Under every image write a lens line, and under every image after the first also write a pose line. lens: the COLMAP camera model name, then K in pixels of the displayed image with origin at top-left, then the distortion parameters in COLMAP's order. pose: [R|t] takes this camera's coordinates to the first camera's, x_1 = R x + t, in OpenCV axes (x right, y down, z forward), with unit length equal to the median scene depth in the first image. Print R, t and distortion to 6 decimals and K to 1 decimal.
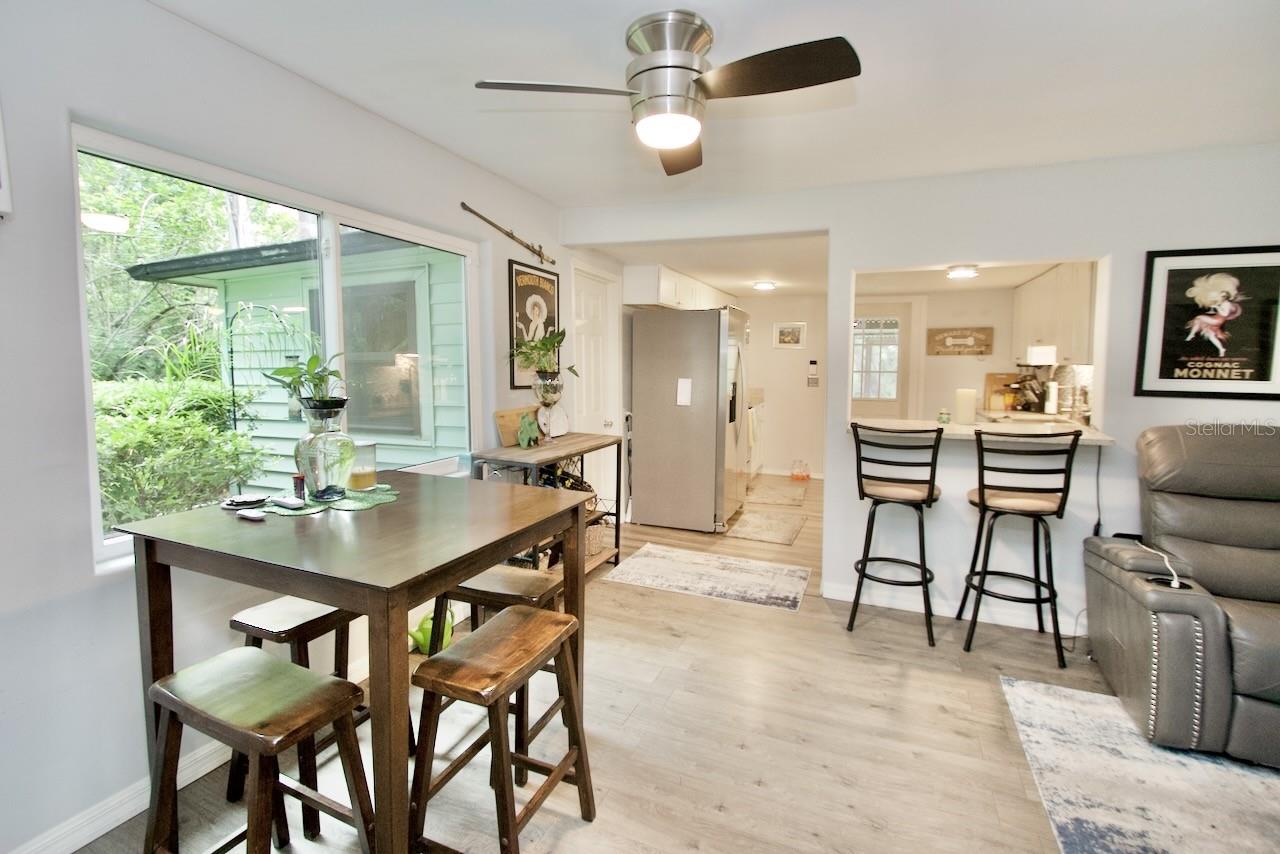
lens RADIAL K [[589.6, 0, 638.8], [0, 589.6, 423.3], [0, 0, 1]] dist [-0.017048, 0.001219]
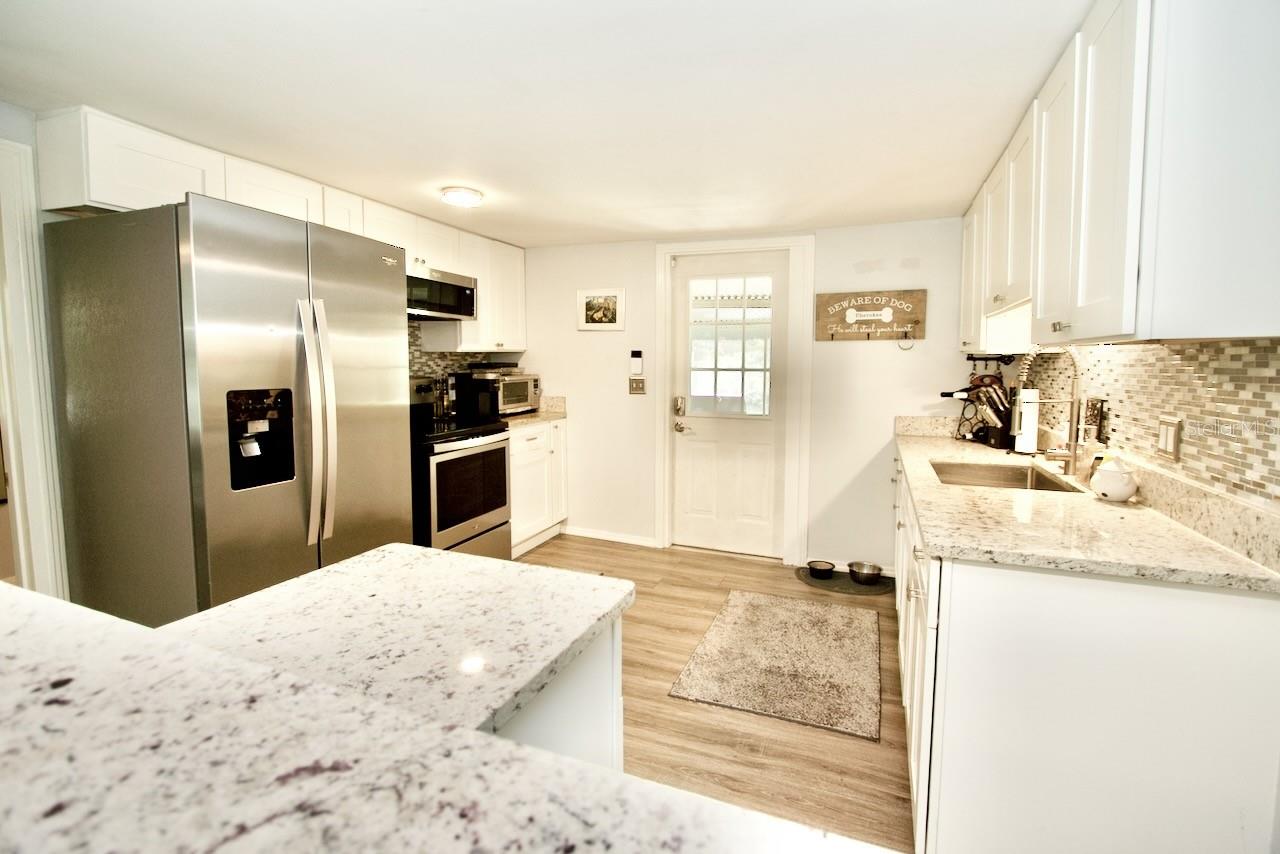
lens RADIAL K [[589.6, 0, 637.3], [0, 589.6, 425.2], [0, 0, 1]] dist [-0.017048, 0.001219]
pose [[0.999932, 0.001697, 0.011548, 0.321811], [-0.001701, 0.999999, 0.000327, -0.034540], [-0.011547, -0.000347, 0.999933, 0.441974]]
